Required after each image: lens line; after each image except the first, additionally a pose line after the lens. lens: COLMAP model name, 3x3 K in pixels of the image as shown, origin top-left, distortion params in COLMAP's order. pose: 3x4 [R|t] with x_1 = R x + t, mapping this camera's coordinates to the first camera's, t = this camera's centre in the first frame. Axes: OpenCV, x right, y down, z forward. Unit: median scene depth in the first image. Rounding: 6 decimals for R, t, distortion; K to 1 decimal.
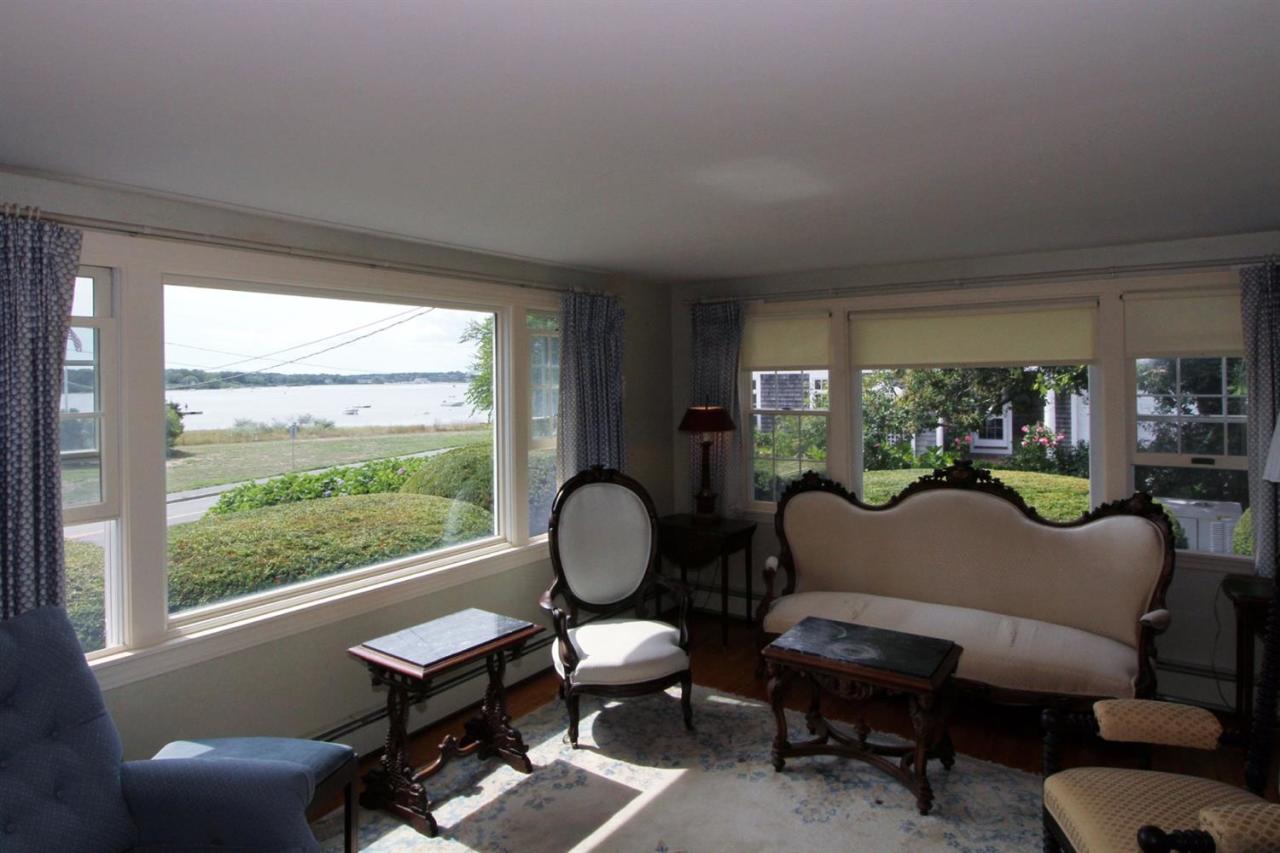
lens RADIAL K [[724.0, 0, 639.8], [0, 724.0, 377.5], [0, 0, 1]] dist [-0.083901, 0.102218]
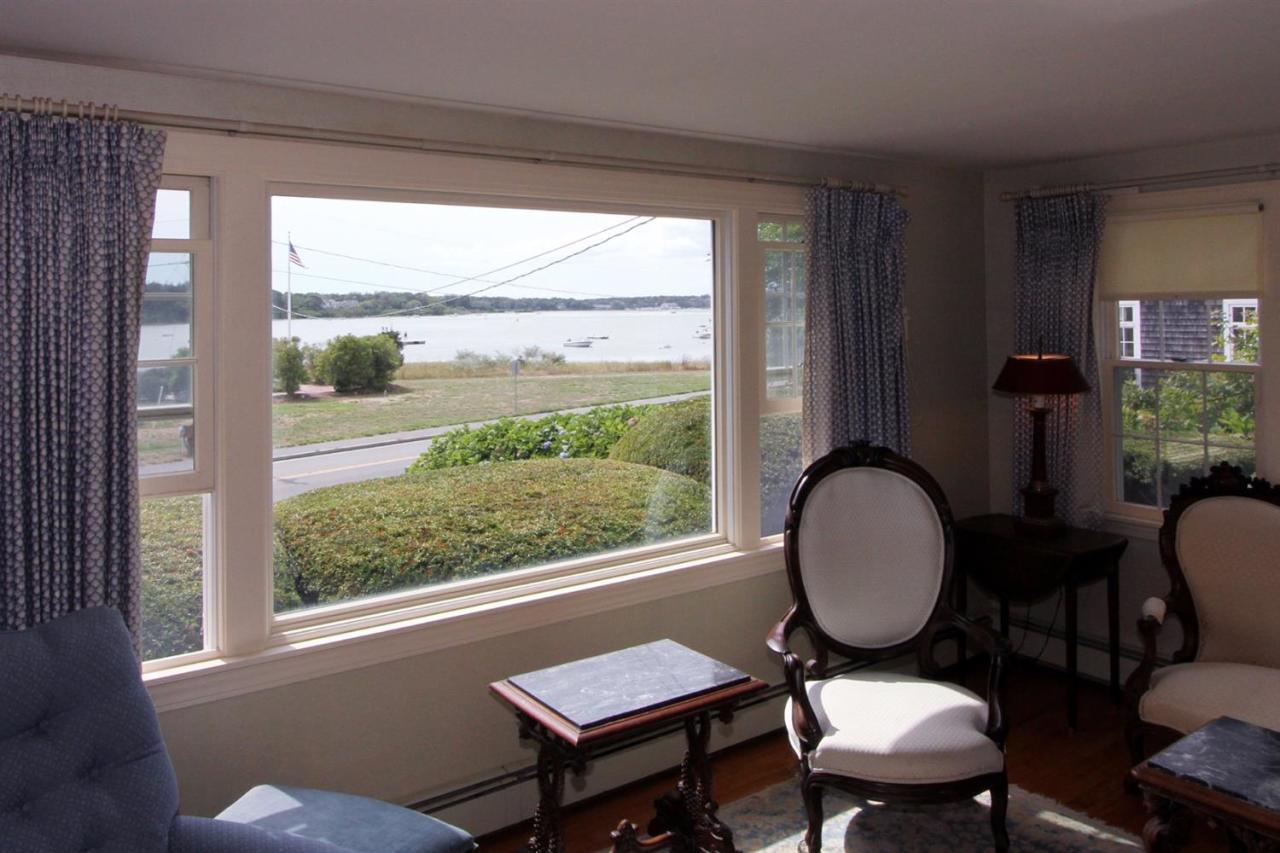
lens RADIAL K [[879.1, 0, 638.4], [0, 879.1, 296.4], [0, 0, 1]] dist [-0.058542, 0.050923]
pose [[0.933706, 0.000365, -0.358039, 0.040292], [-0.000794, 0.999999, -0.001052, -0.012862], [0.358039, 0.001266, 0.933706, 0.161118]]
